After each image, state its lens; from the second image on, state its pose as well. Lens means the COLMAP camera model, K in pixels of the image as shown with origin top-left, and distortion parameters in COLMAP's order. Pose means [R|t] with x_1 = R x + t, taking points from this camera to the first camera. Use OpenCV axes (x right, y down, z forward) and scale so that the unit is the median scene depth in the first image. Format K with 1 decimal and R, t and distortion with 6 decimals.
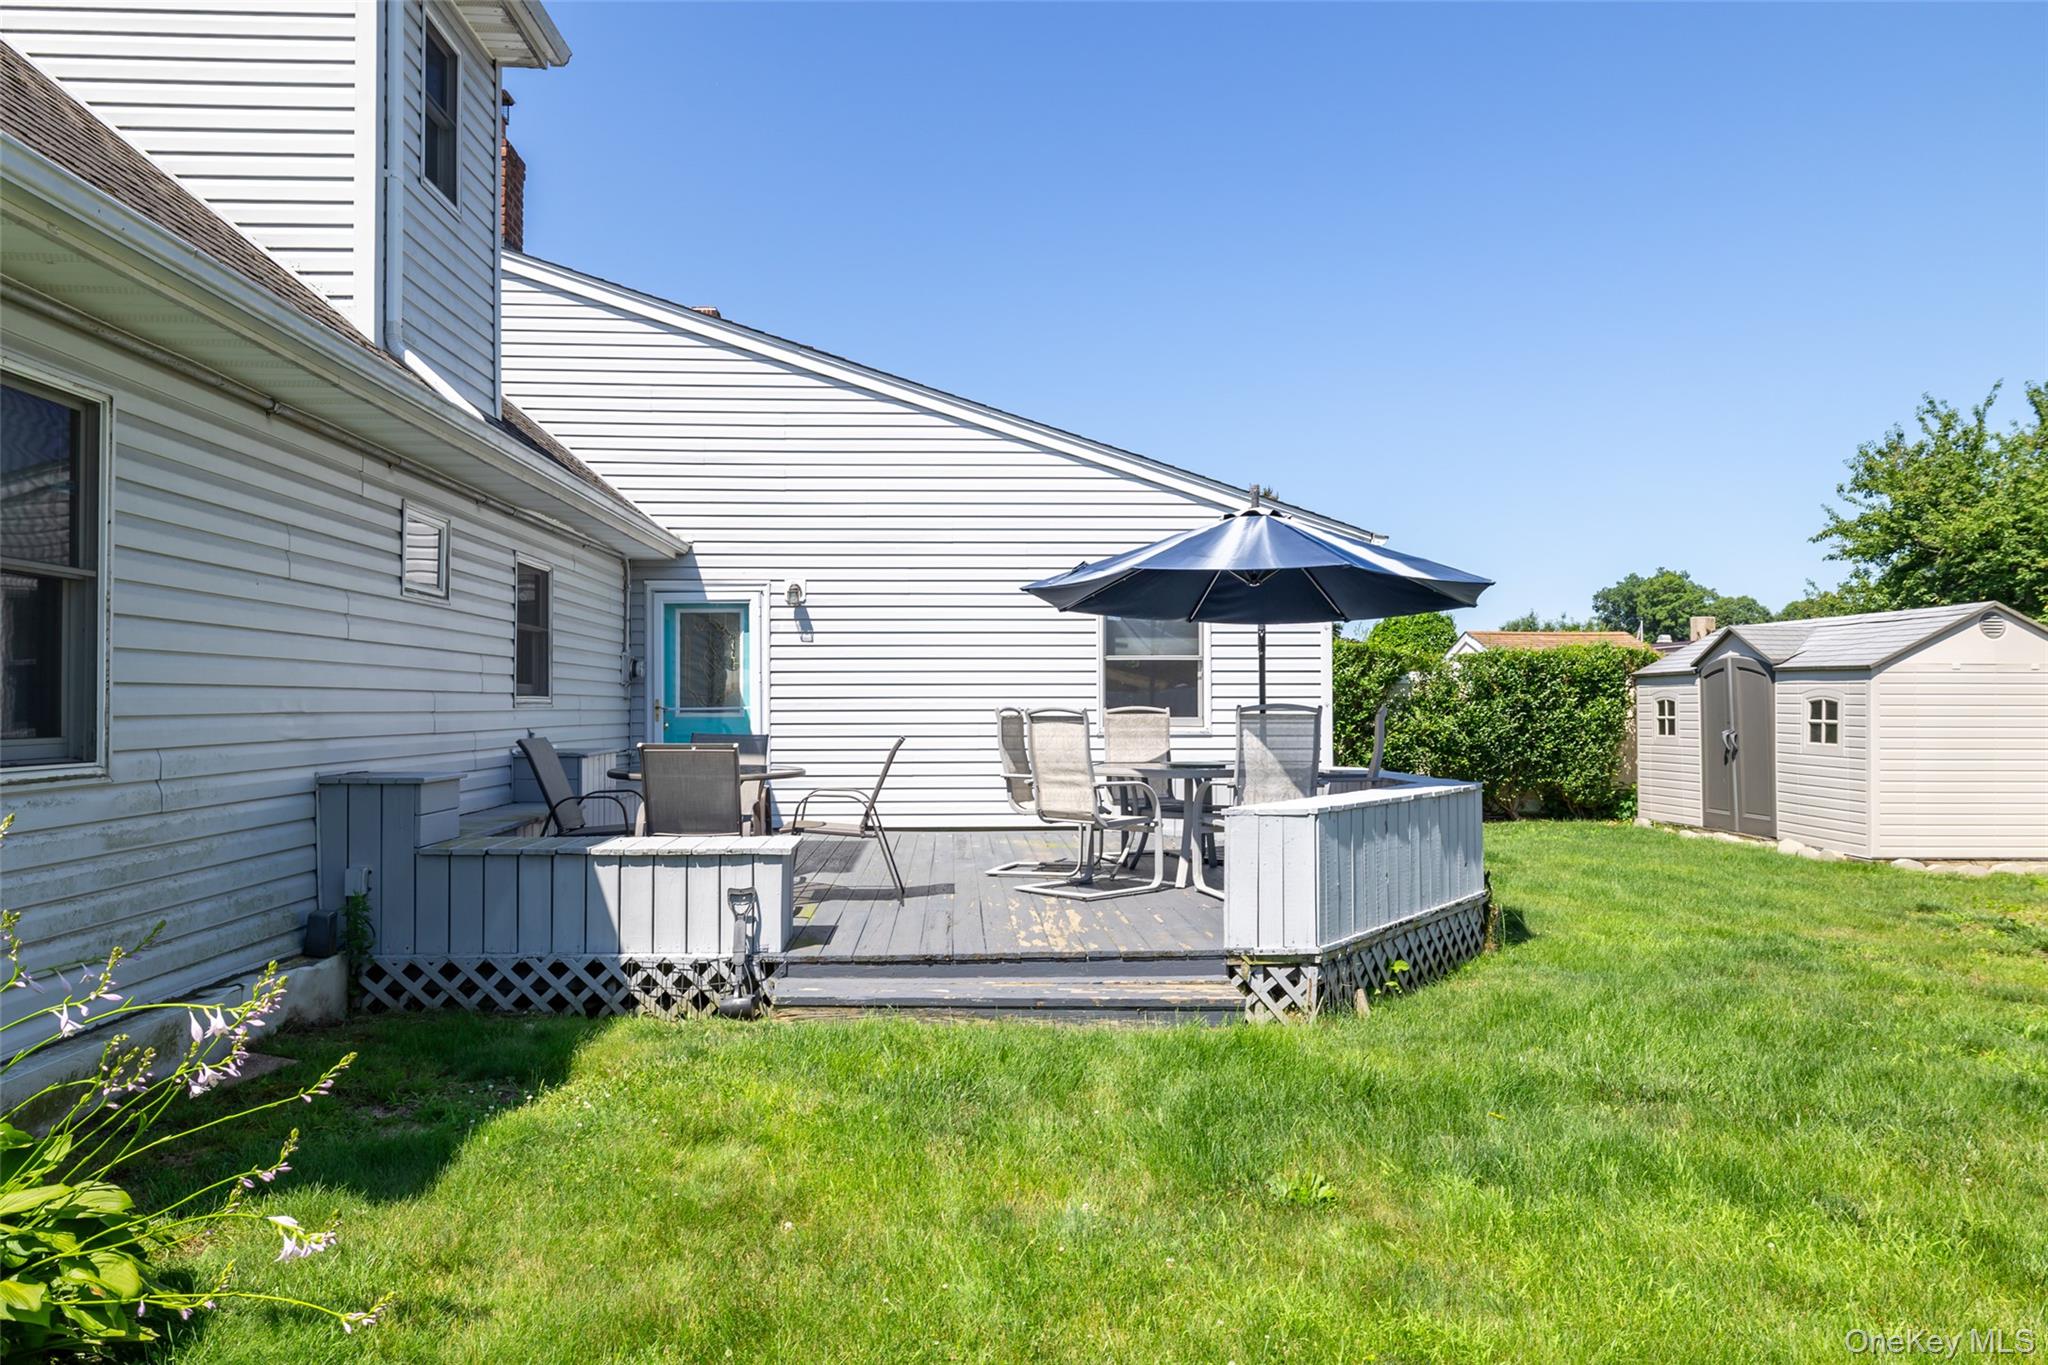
lens RADIAL K [[1393.0, 0, 986.4], [0, 1393.0, 675.7], [0, 0, 1]] dist [-0.002625, 0.002203]
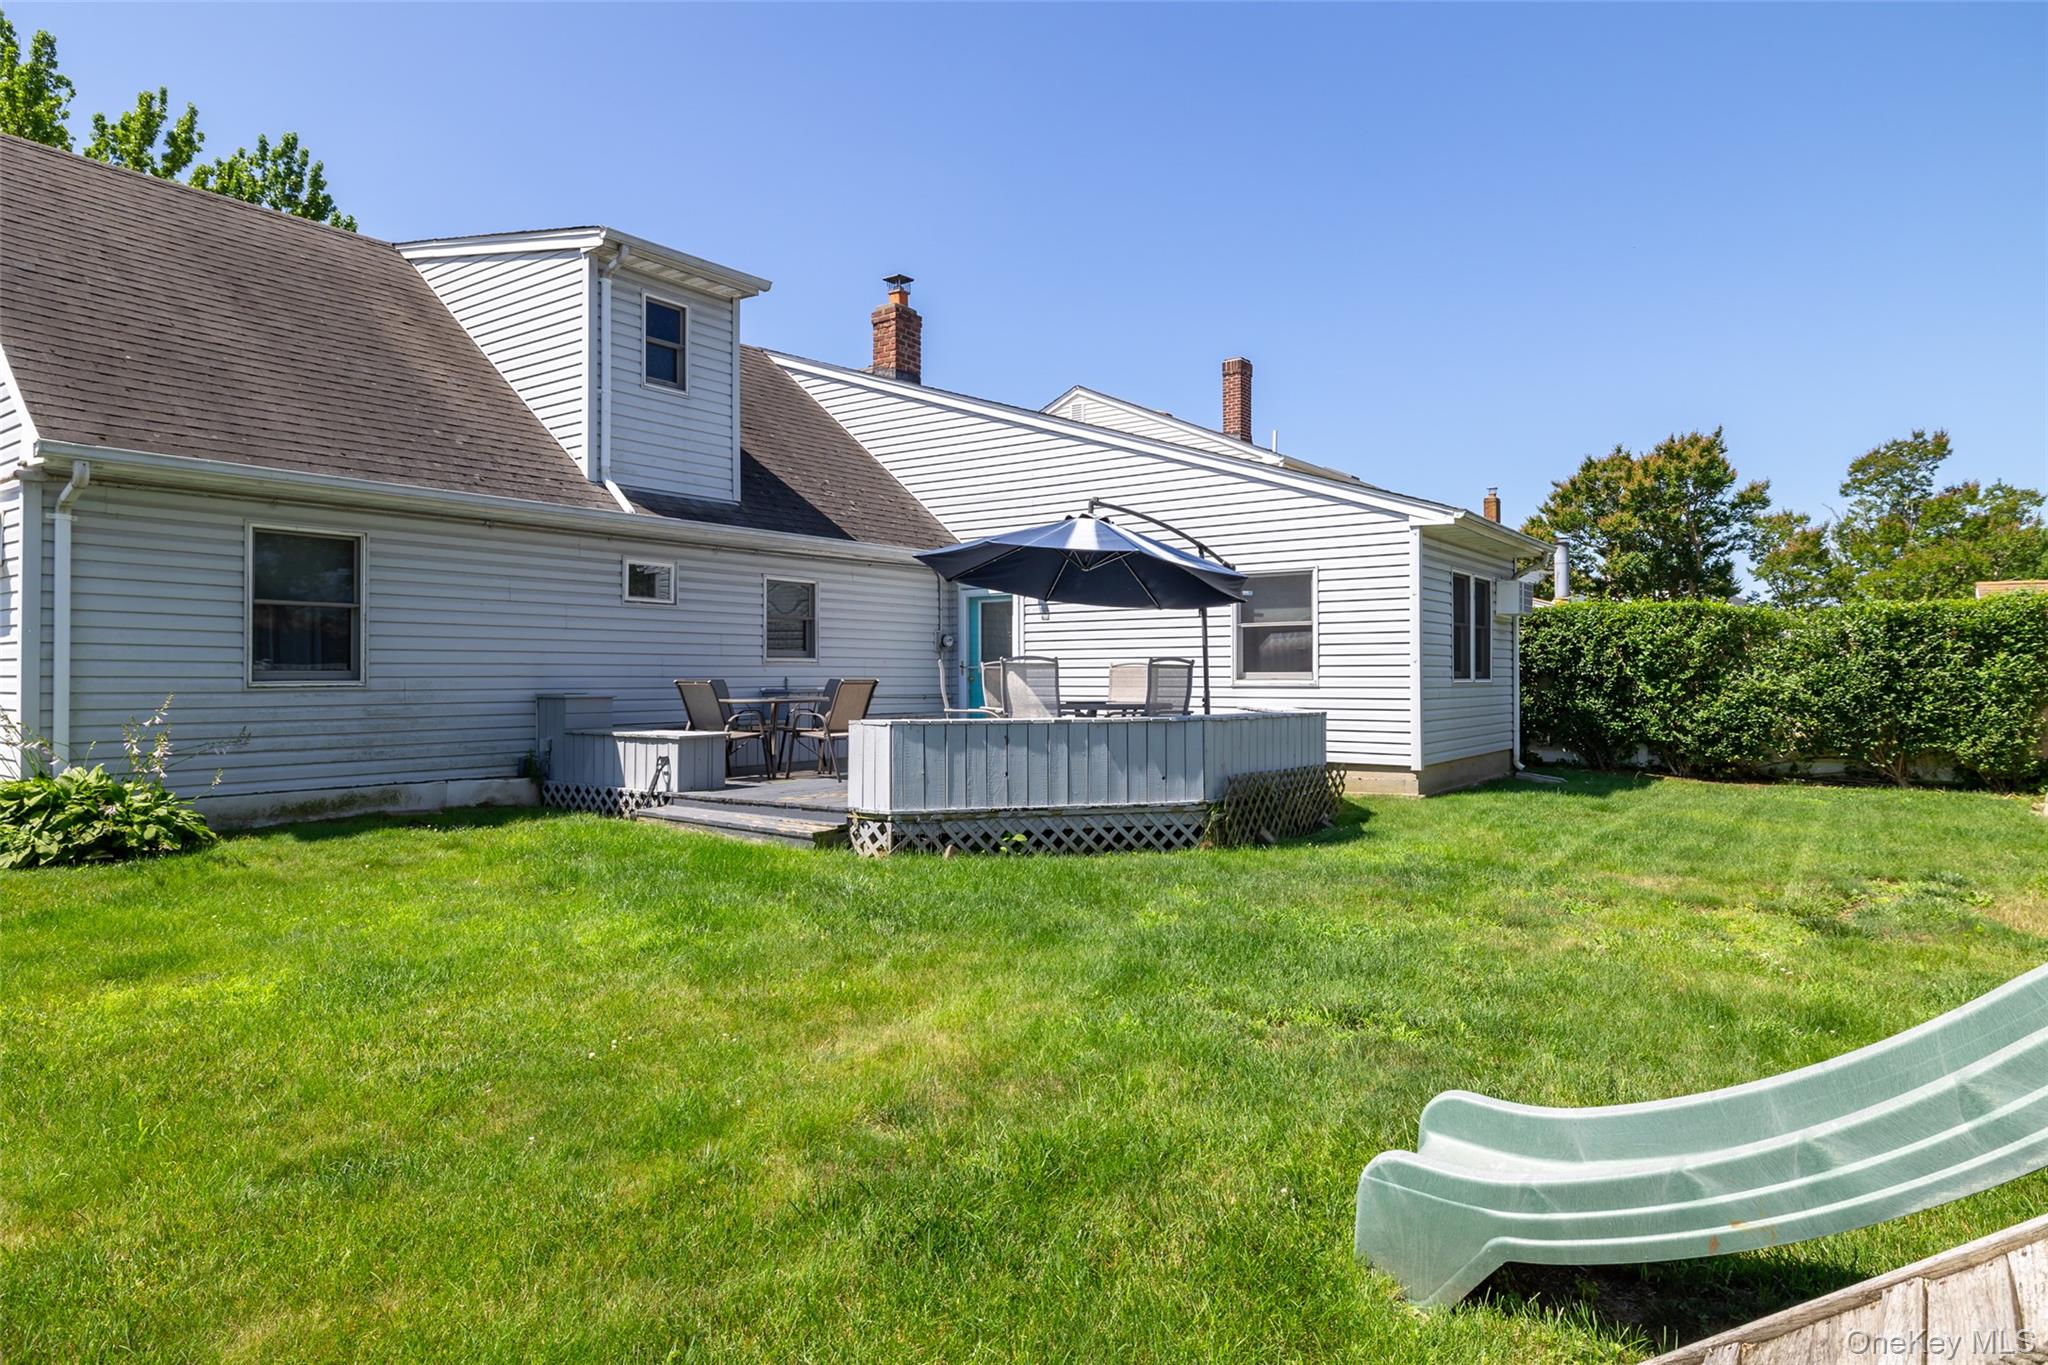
lens RADIAL K [[1186.1, 0, 1021.1], [0, 1186.1, 670.2], [0, 0, 1]] dist [0.003988, 0.000340]
pose [[0.774461, -0.004538, -0.632605, 0.623294], [0.013892, 0.999855, 0.009835, 0.014901], [0.632469, -0.016404, 0.774412, 0.040223]]
